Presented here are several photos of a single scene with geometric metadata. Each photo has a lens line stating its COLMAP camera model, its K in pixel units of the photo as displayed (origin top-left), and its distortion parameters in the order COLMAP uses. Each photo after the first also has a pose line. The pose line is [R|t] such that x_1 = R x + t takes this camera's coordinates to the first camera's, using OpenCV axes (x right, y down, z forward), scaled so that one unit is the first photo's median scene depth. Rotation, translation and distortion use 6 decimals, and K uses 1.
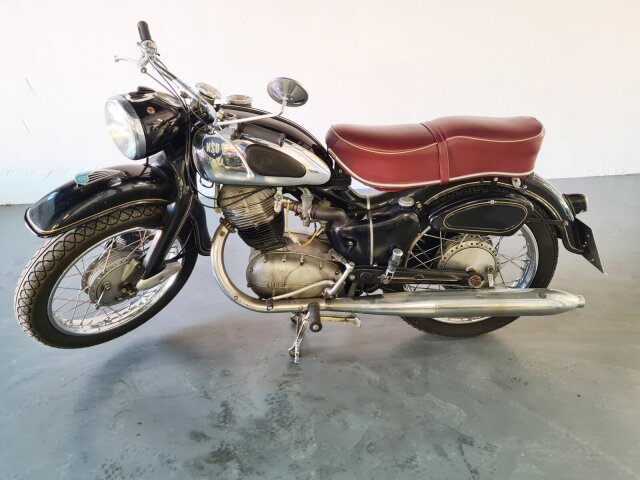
lens RADIAL K [[479.1, 0, 320.9], [0, 479.1, 239.4], [0, 0, 1]] dist [0.027816, -0.017240]
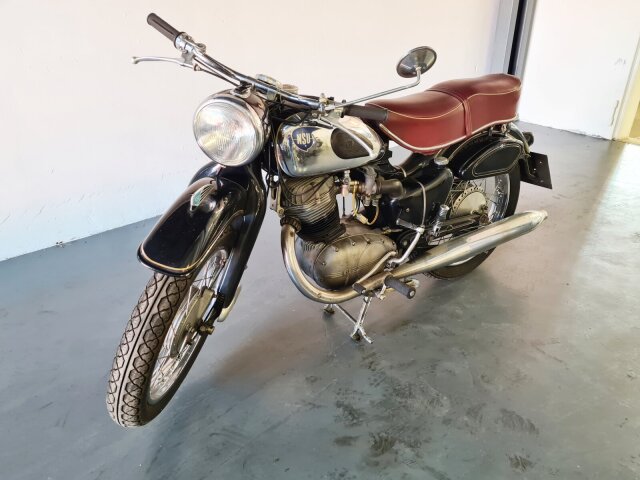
lens RADIAL K [[479.1, 0, 320.9], [0, 479.1, 244.0], [0, 0, 1]] dist [0.027816, -0.017240]
pose [[0.857847, -0.268493, 0.438190, -0.593390], [0.270055, 0.960966, 0.060126, -0.035667], [-0.437229, 0.066756, 0.896869, 0.136733]]
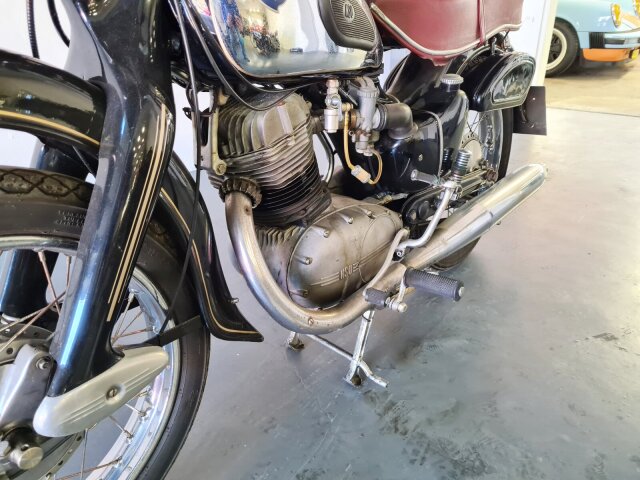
lens RADIAL K [[479.1, 0, 307.6], [0, 479.1, 238.9], [0, 0, 1]] dist [0.027816, -0.017240]
pose [[0.698438, -0.346673, 0.626101, -0.491399], [0.385842, 0.919215, 0.078550, -0.000486], [-0.602752, 0.186714, 0.775776, 0.613615]]
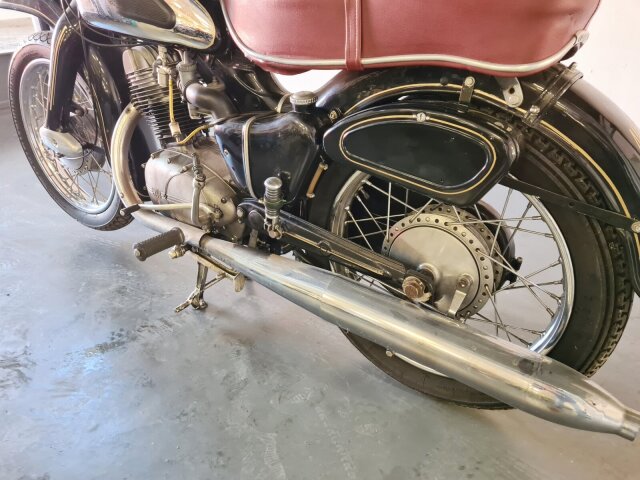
lens RADIAL K [[479.1, 0, 319.5], [0, 479.1, 245.1], [0, 0, 1]] dist [0.027816, -0.017240]
pose [[0.789958, 0.309682, -0.529210, 0.544281], [-0.308036, 0.946702, 0.094180, 0.026252], [0.530170, 0.088618, 0.843248, 0.538819]]
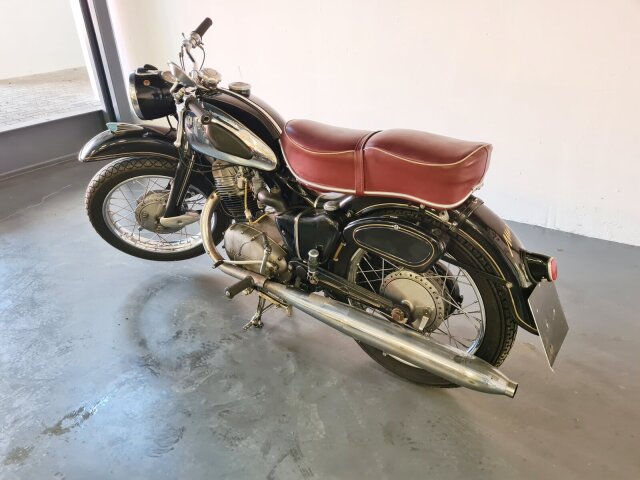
lens RADIAL K [[479.1, 0, 316.3], [0, 479.1, 250.0], [0, 0, 1]] dist [0.027816, -0.017240]
pose [[0.777852, 0.290547, -0.557251, 0.721547], [-0.290675, 0.952496, 0.090878, -0.072260], [0.557184, 0.091289, 0.825356, 0.177399]]
